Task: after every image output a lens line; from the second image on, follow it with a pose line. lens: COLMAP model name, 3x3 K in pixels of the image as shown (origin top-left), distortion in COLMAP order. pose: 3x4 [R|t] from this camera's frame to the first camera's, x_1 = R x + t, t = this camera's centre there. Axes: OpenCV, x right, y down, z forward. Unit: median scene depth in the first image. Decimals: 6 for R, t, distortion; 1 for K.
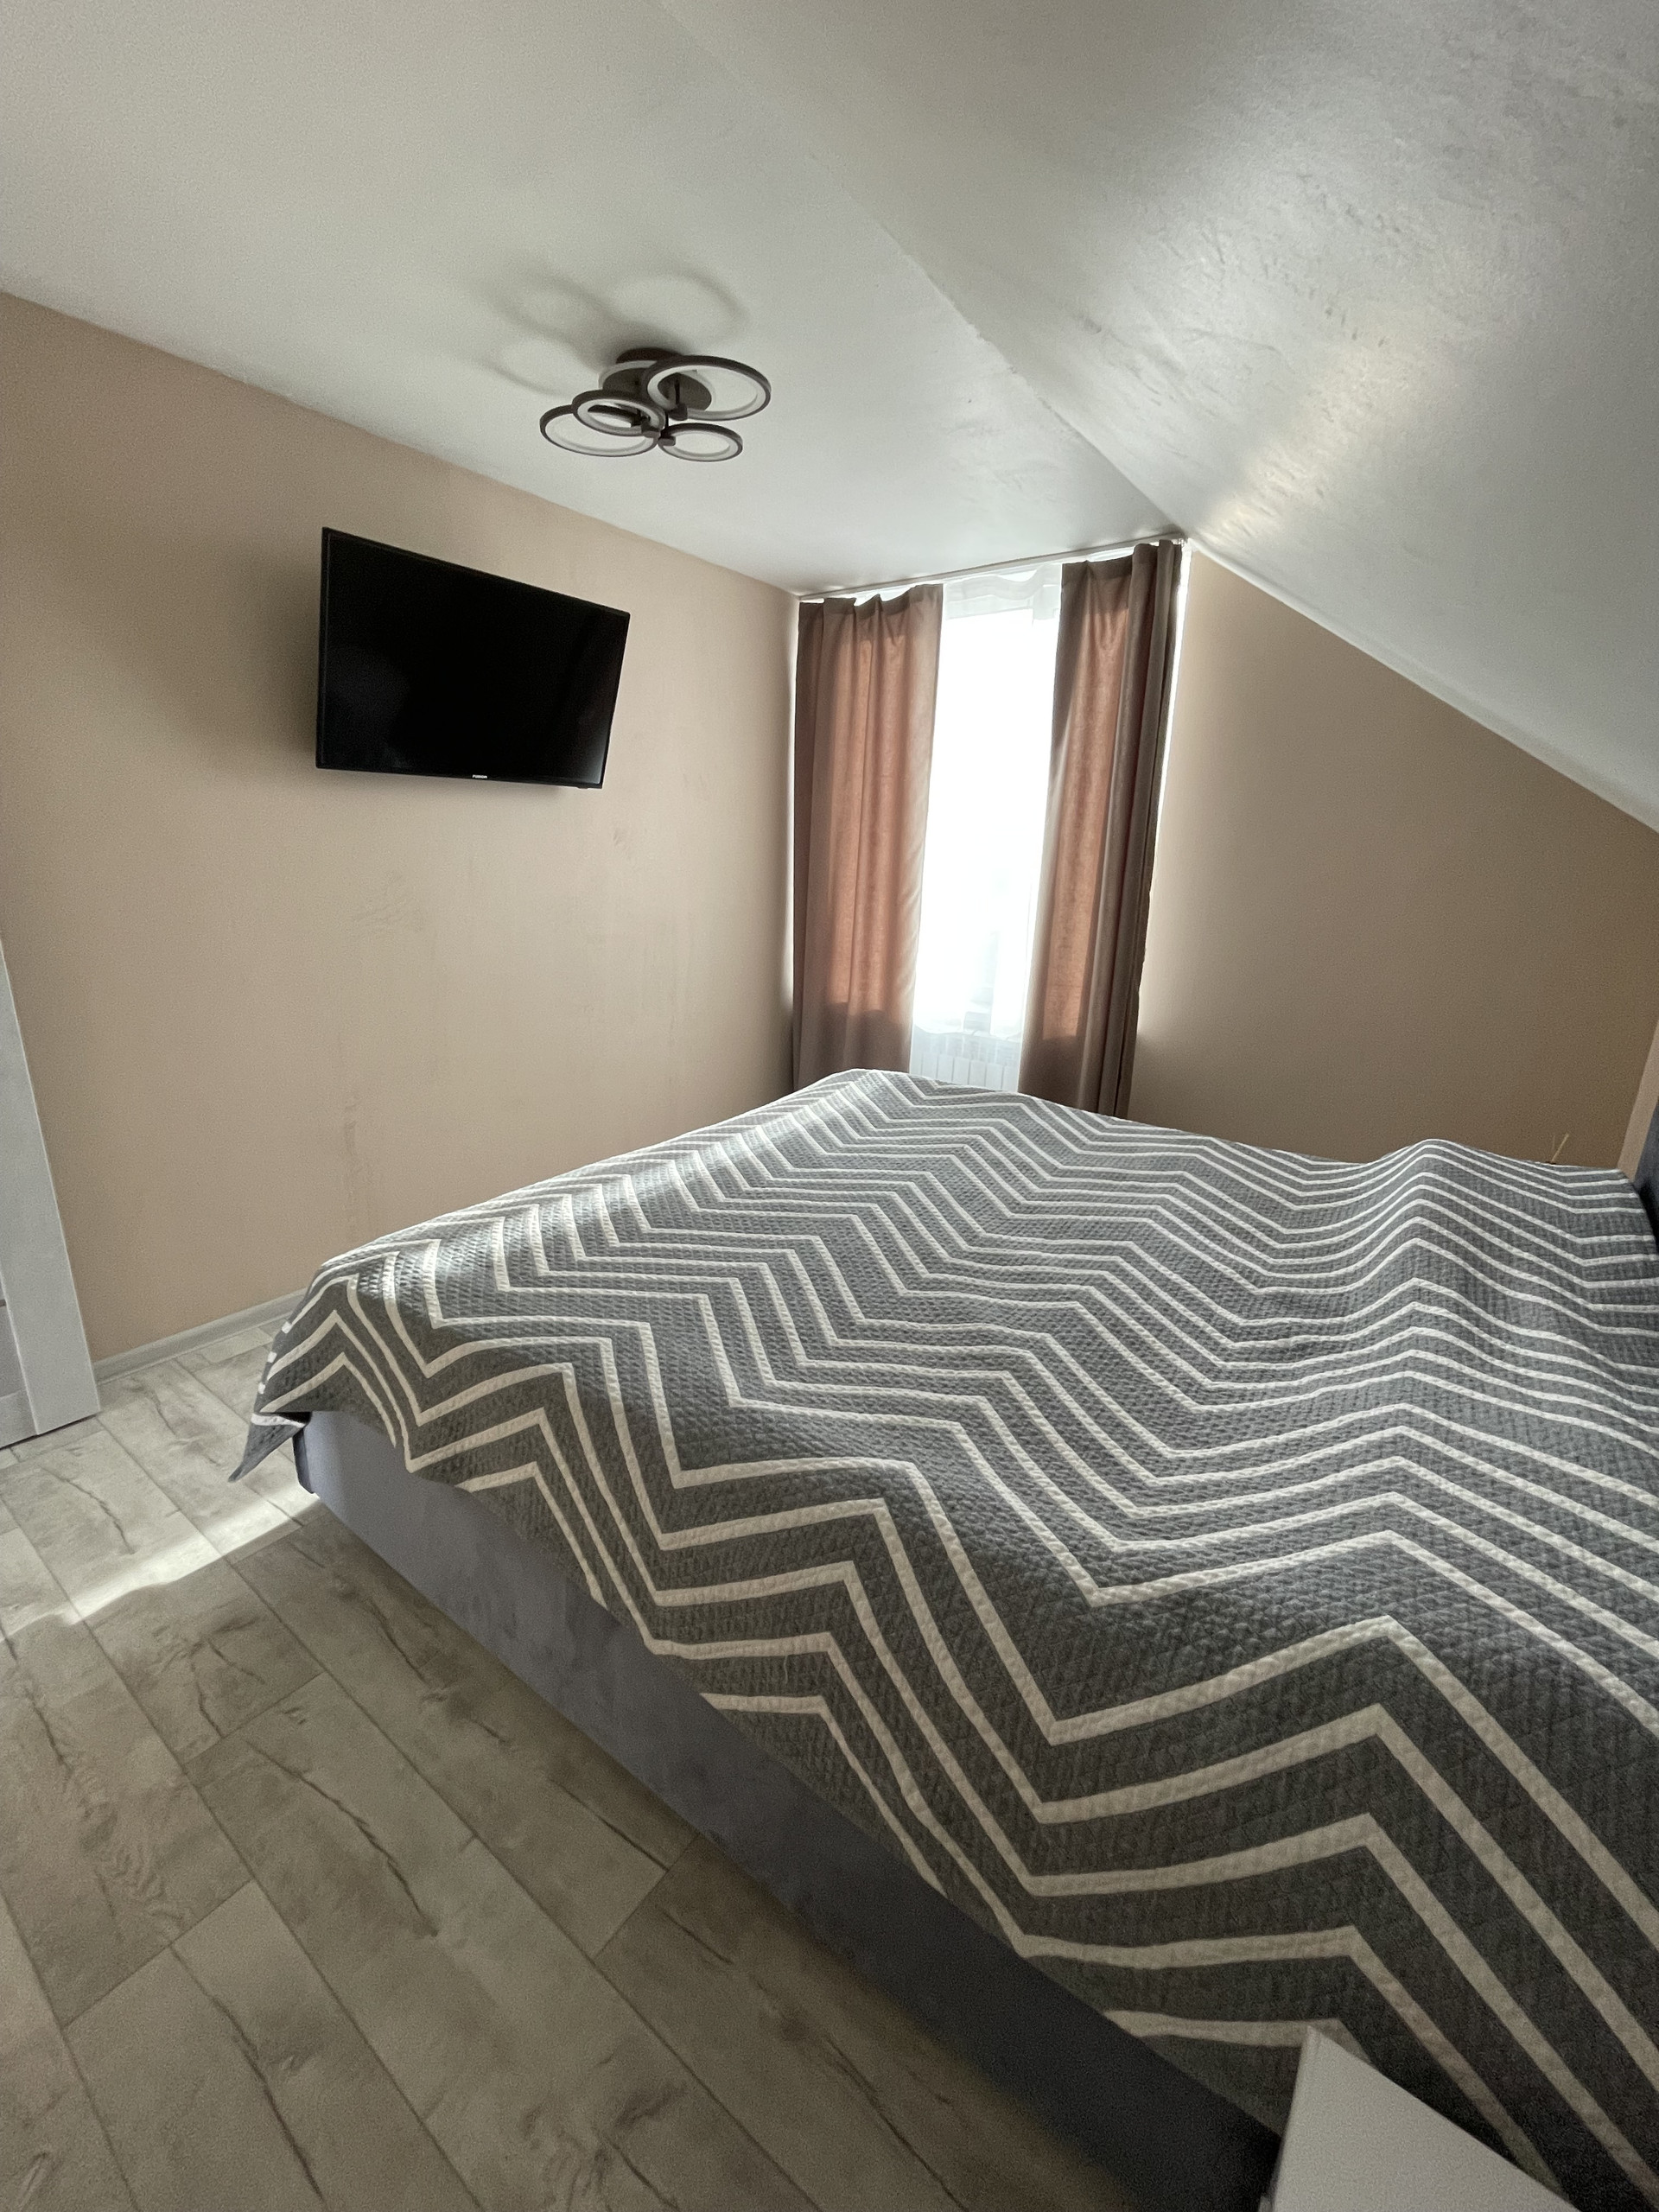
lens RADIAL K [[903.8, 0, 834.4], [0, 903.8, 1093.4], [0, 0, 1]] dist [-0.000905, 0.000782]
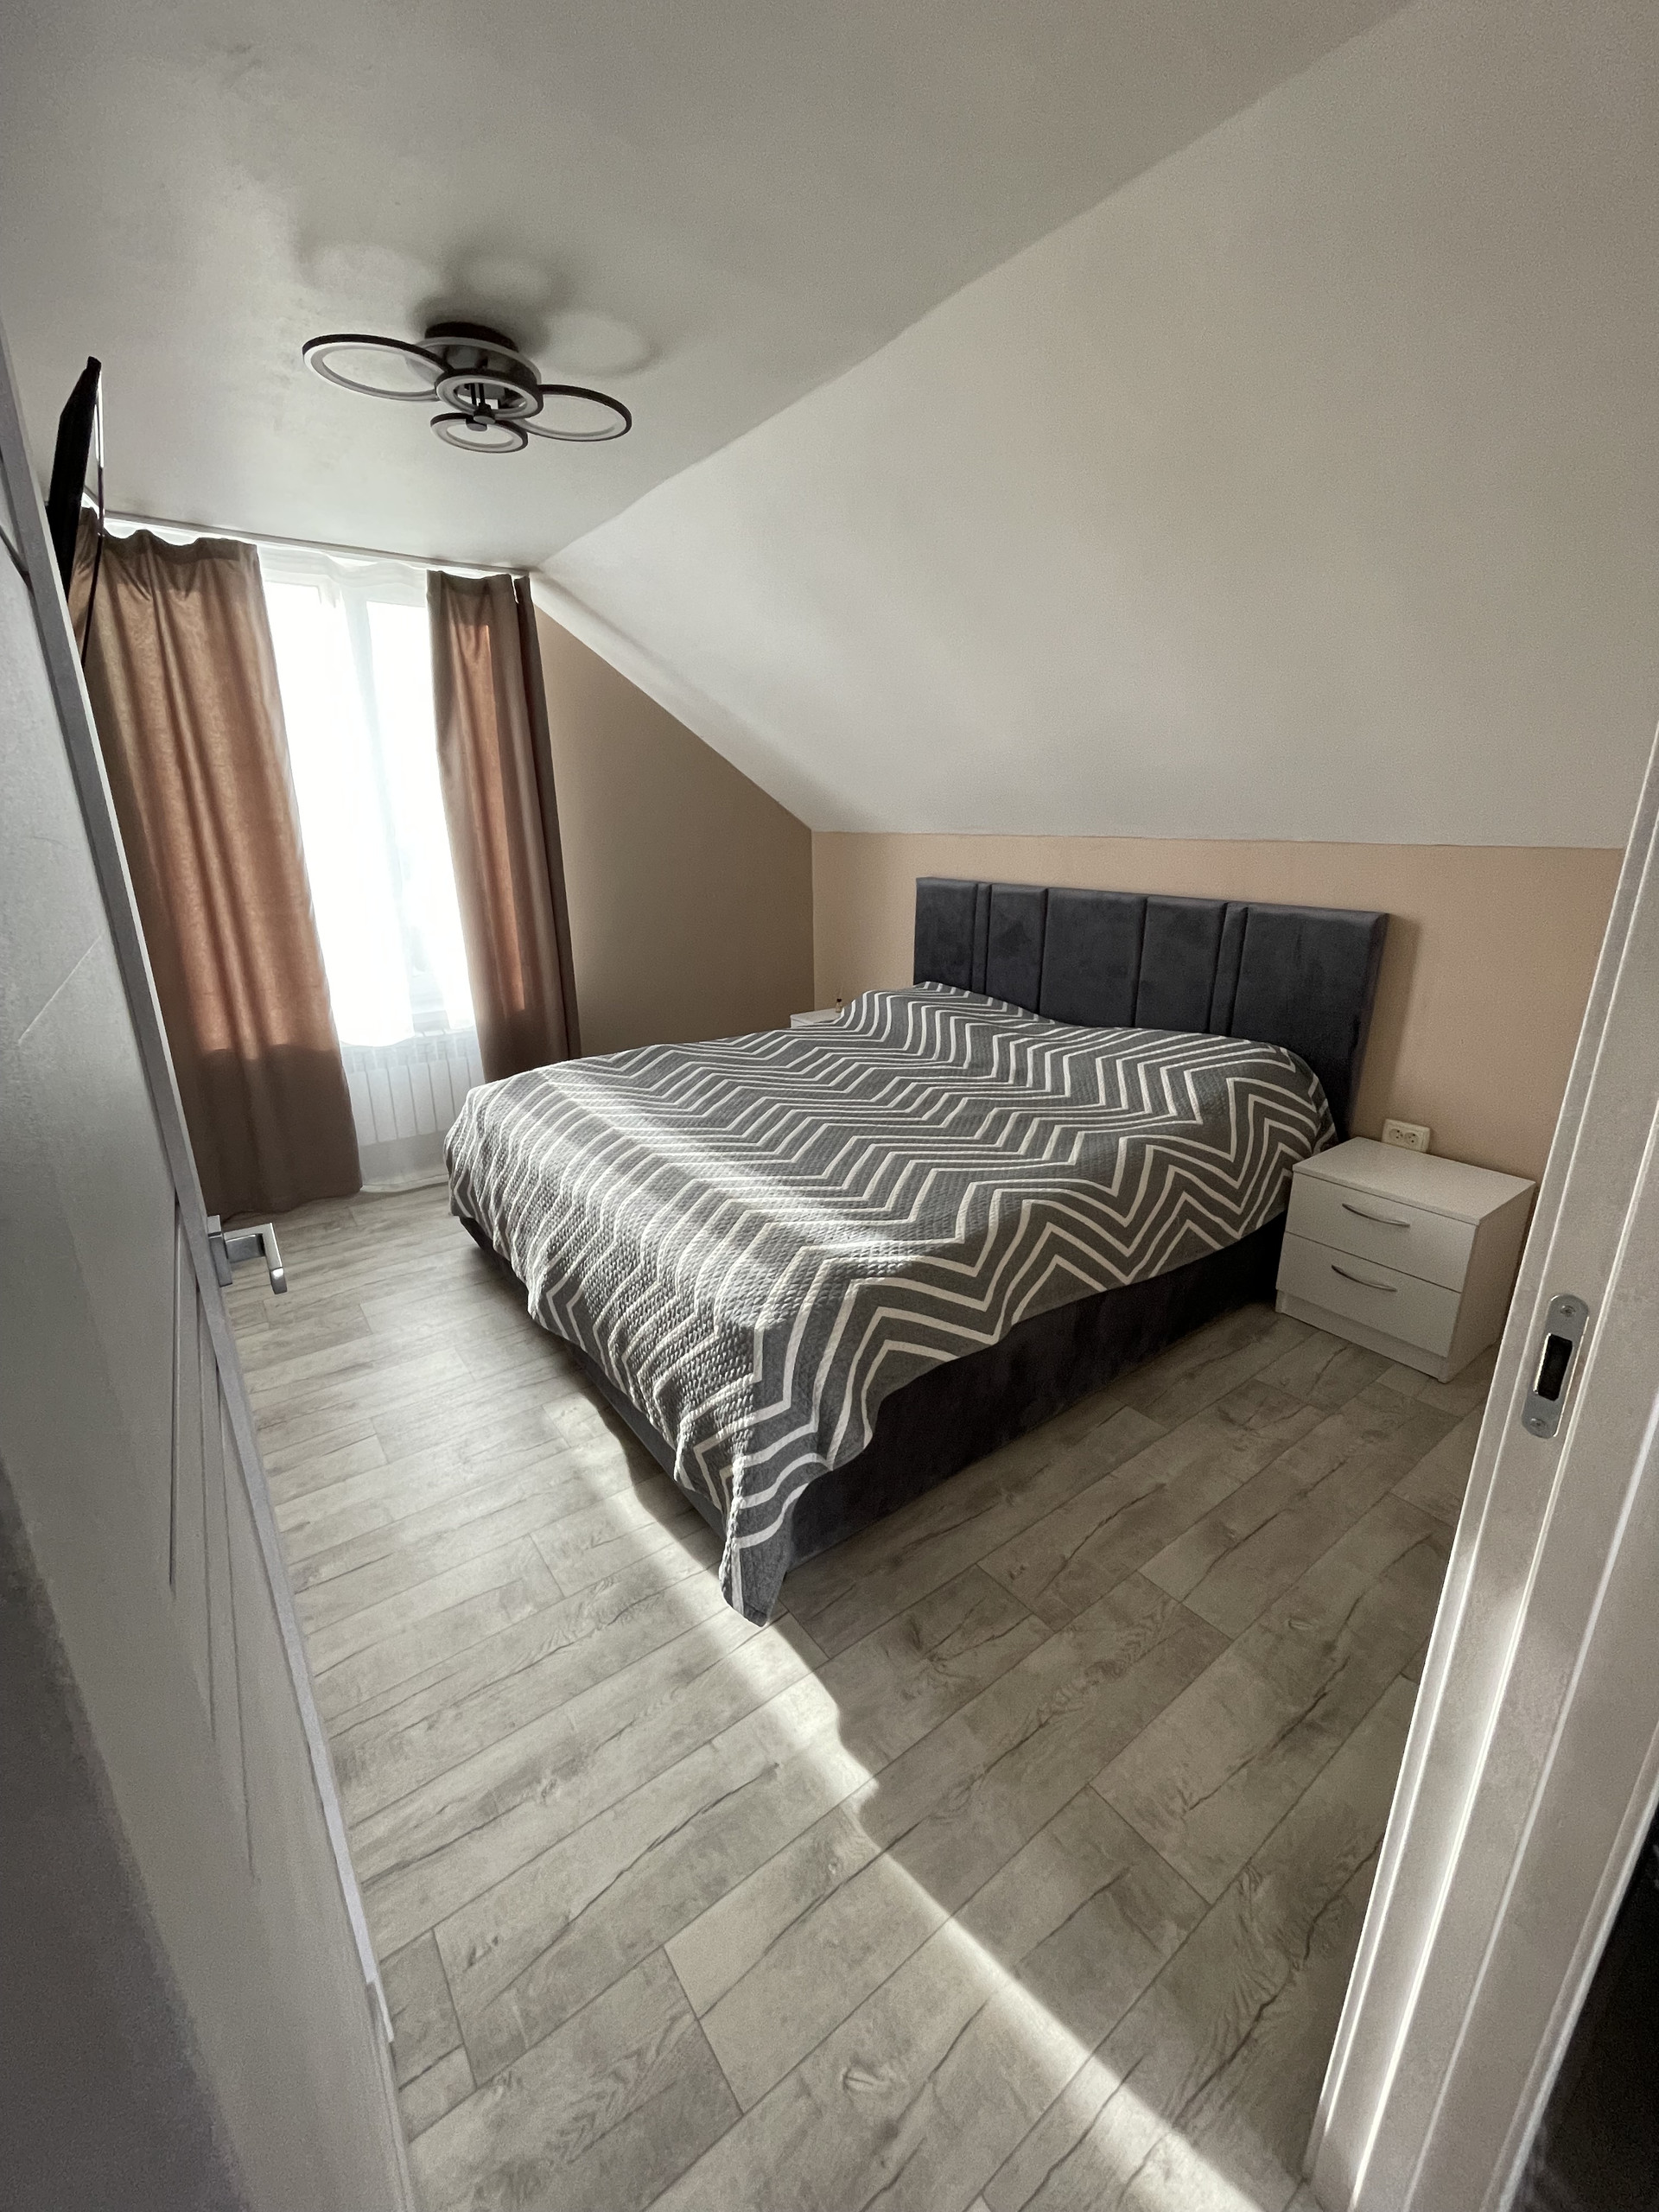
lens RADIAL K [[903.8, 0, 834.4], [0, 903.8, 1093.4], [0, 0, 1]] dist [-0.000905, 0.000782]
pose [[0.292657, -0.307686, 0.905363, -1.398728], [0.271914, 0.934507, 0.229695, -0.253132], [-0.916741, 0.178959, 0.357154, 0.579827]]
